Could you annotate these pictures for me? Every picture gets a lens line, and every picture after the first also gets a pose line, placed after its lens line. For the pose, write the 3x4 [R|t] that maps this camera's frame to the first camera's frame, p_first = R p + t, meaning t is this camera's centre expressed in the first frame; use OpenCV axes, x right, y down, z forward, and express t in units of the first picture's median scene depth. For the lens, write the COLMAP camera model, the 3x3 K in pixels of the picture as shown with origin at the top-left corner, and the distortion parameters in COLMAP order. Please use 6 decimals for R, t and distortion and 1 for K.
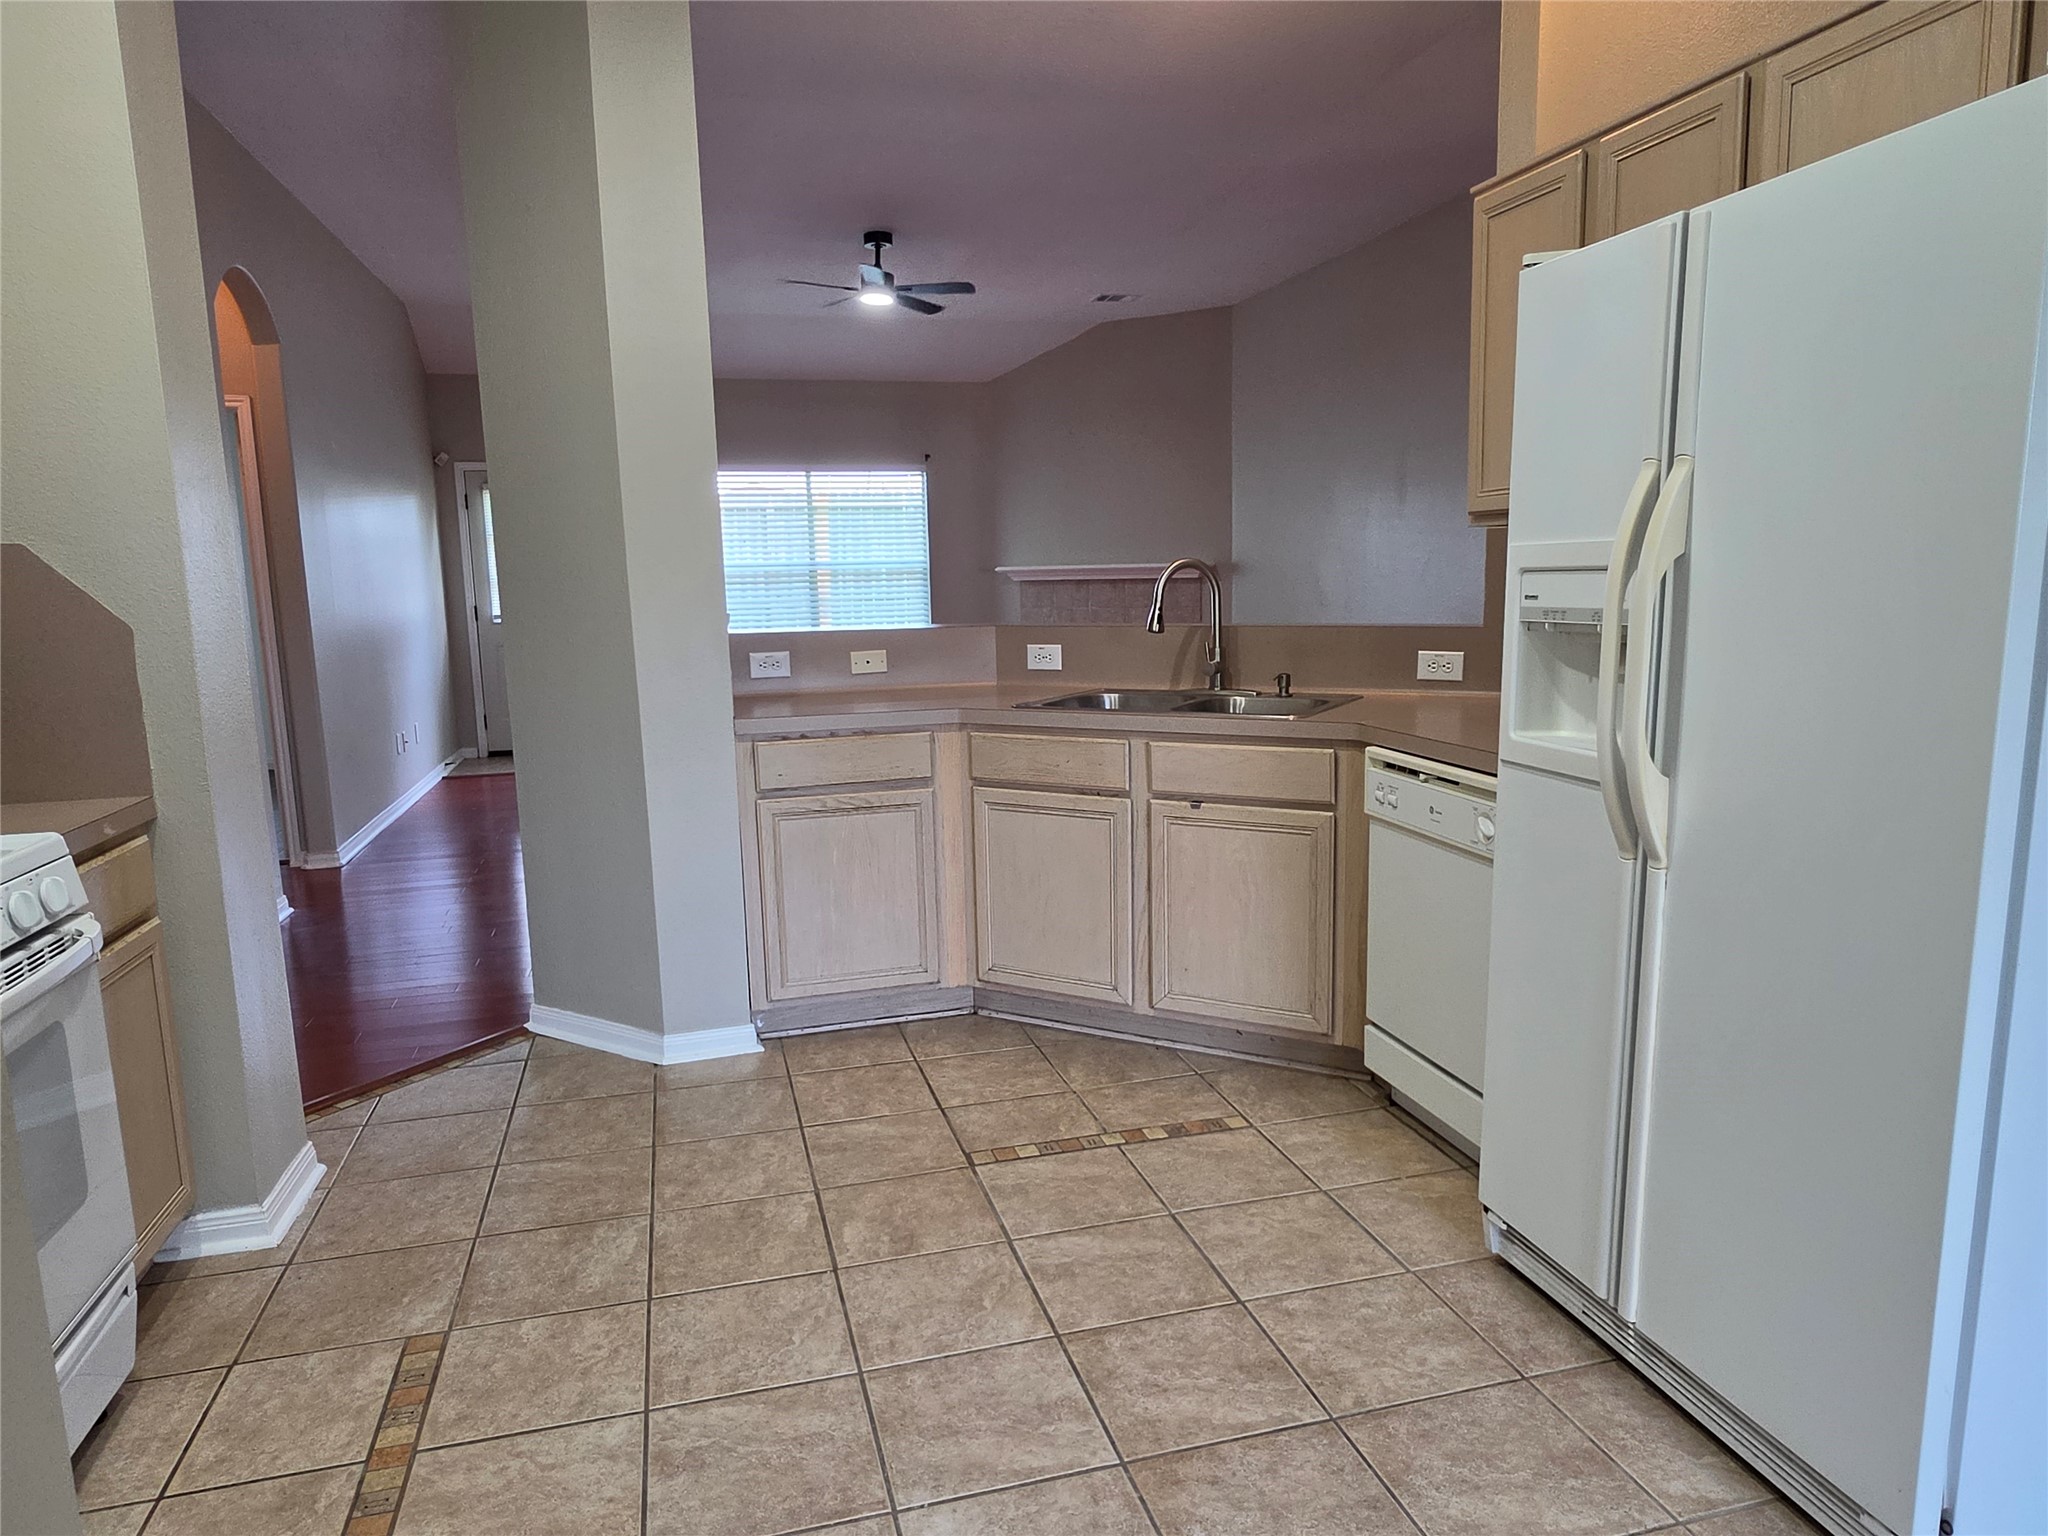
lens RADIAL K [[1290.7, 0, 1014.8], [0, 1290.7, 769.5], [0, 0, 1]] dist [-0.000574, -0.001889]
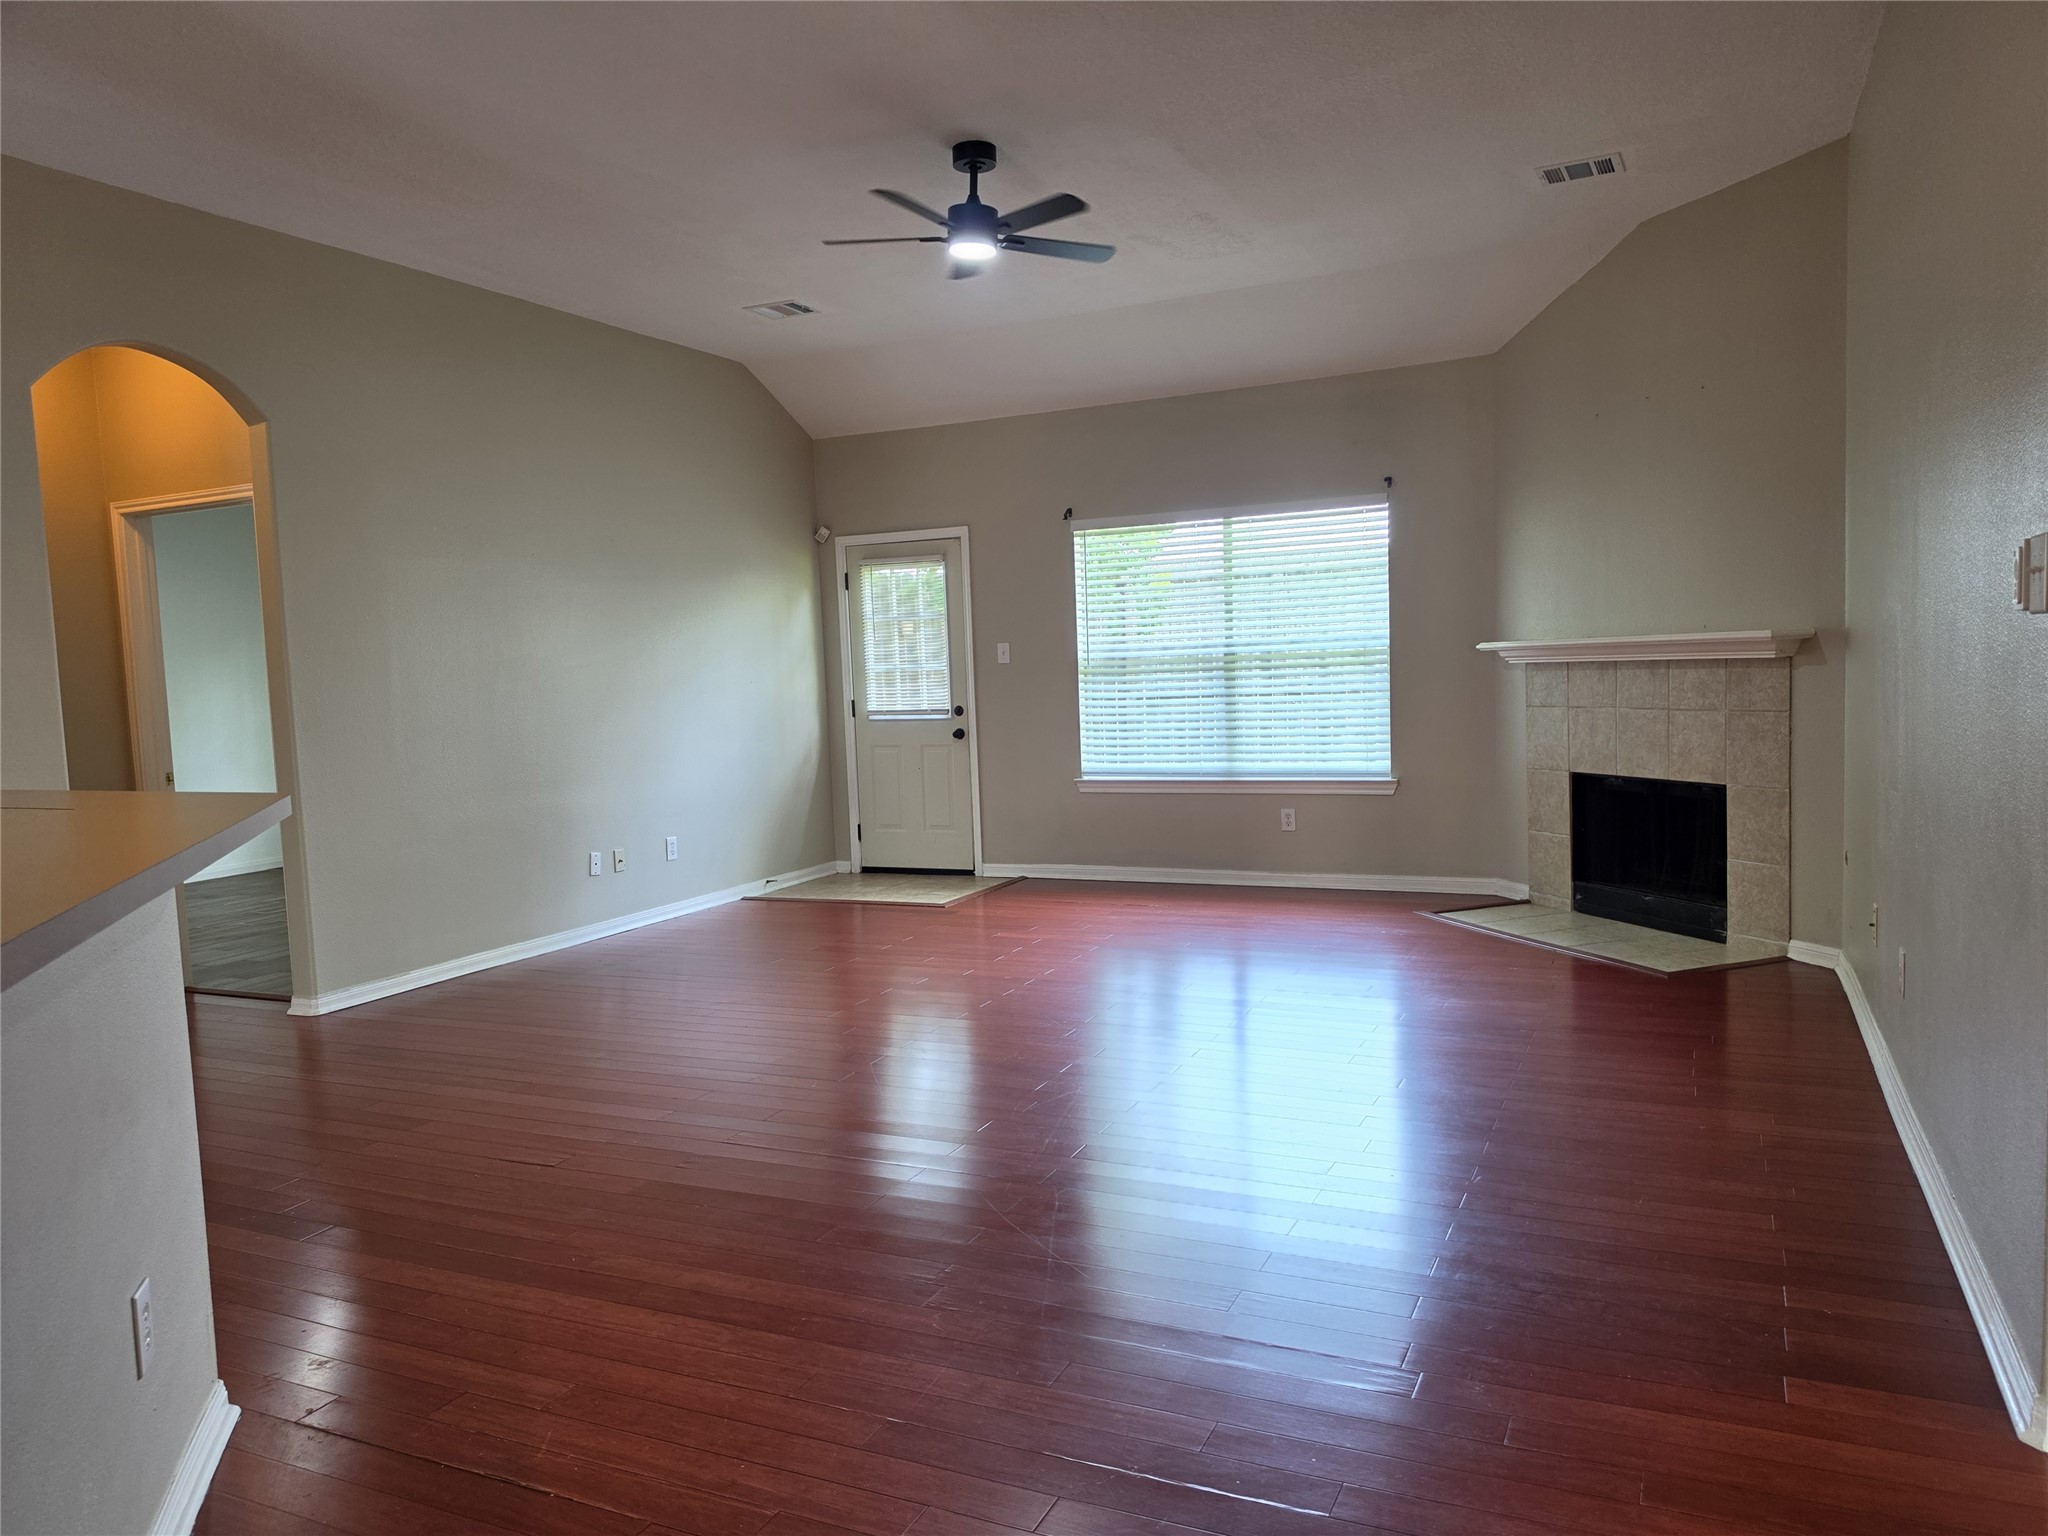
lens RADIAL K [[1386.2, 0, 1014.4], [0, 1386.2, 782.8], [0, 0, 1]] dist [0.035115, -0.046503]
pose [[0.757837, 0.047553, -0.650709, 0.757537], [-0.079965, 0.996591, -0.020300, -0.165196], [0.647526, 0.067418, 0.759056, 0.985745]]
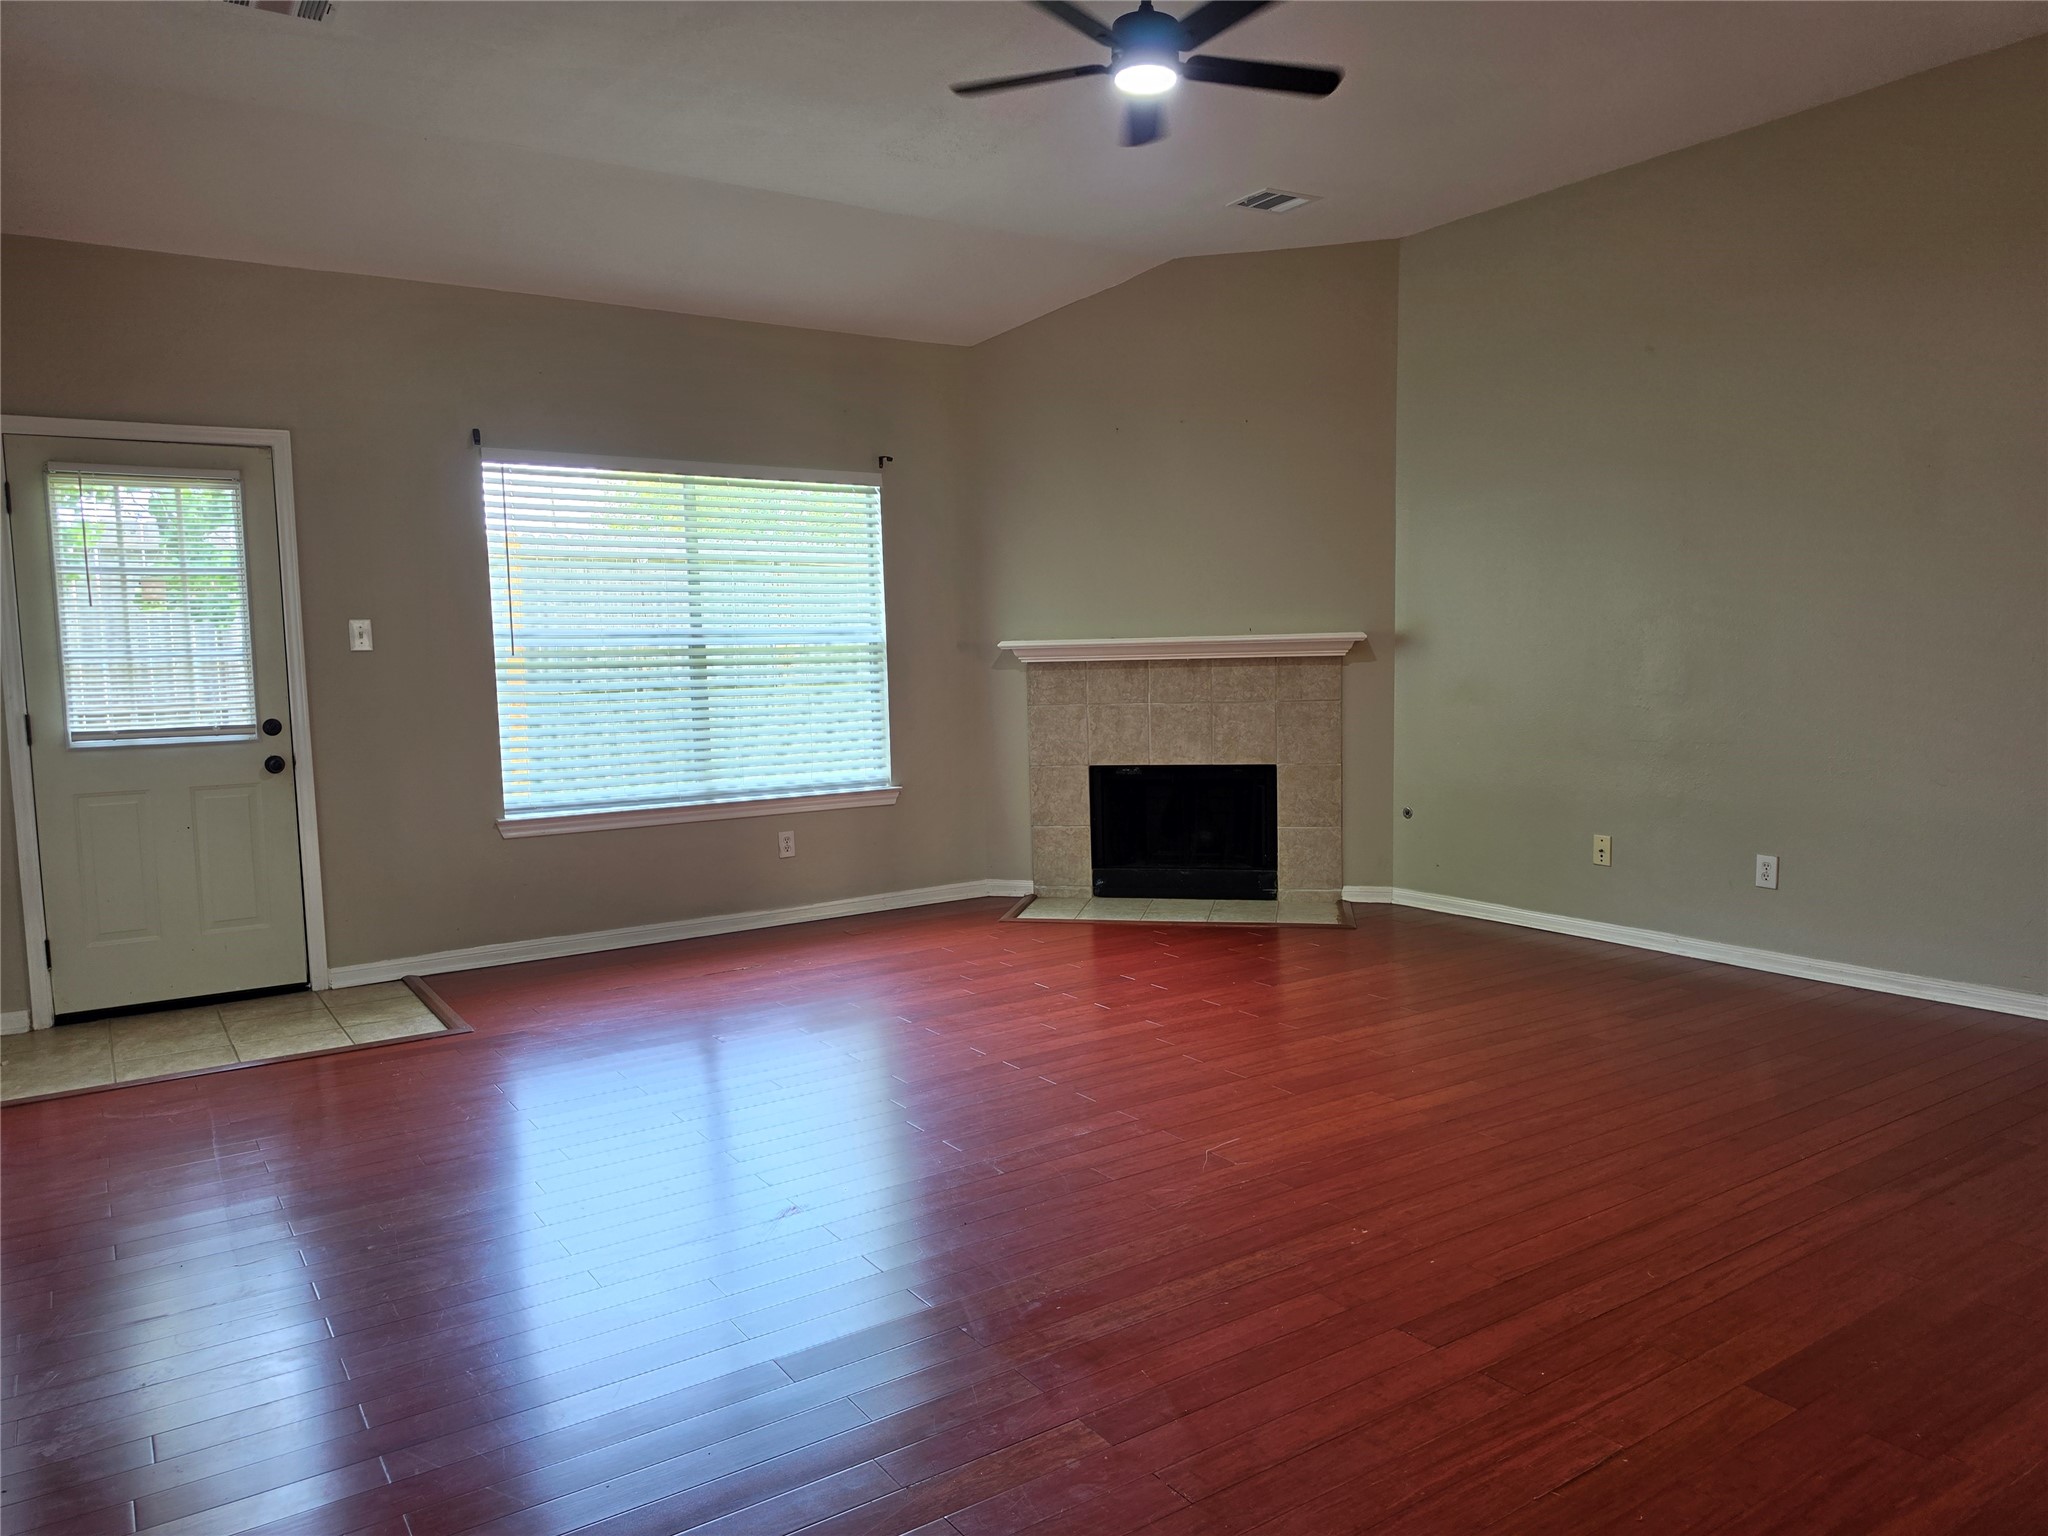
lens RADIAL K [[1386.2, 0, 1025.2], [0, 1386.2, 787.6], [0, 0, 1]] dist [0.035115, -0.046503]
pose [[0.942590, -0.030081, 0.332594, -0.660478], [0.051805, 0.997050, -0.056639, -0.139841], [-0.329909, 0.070617, 0.941368, 1.079686]]
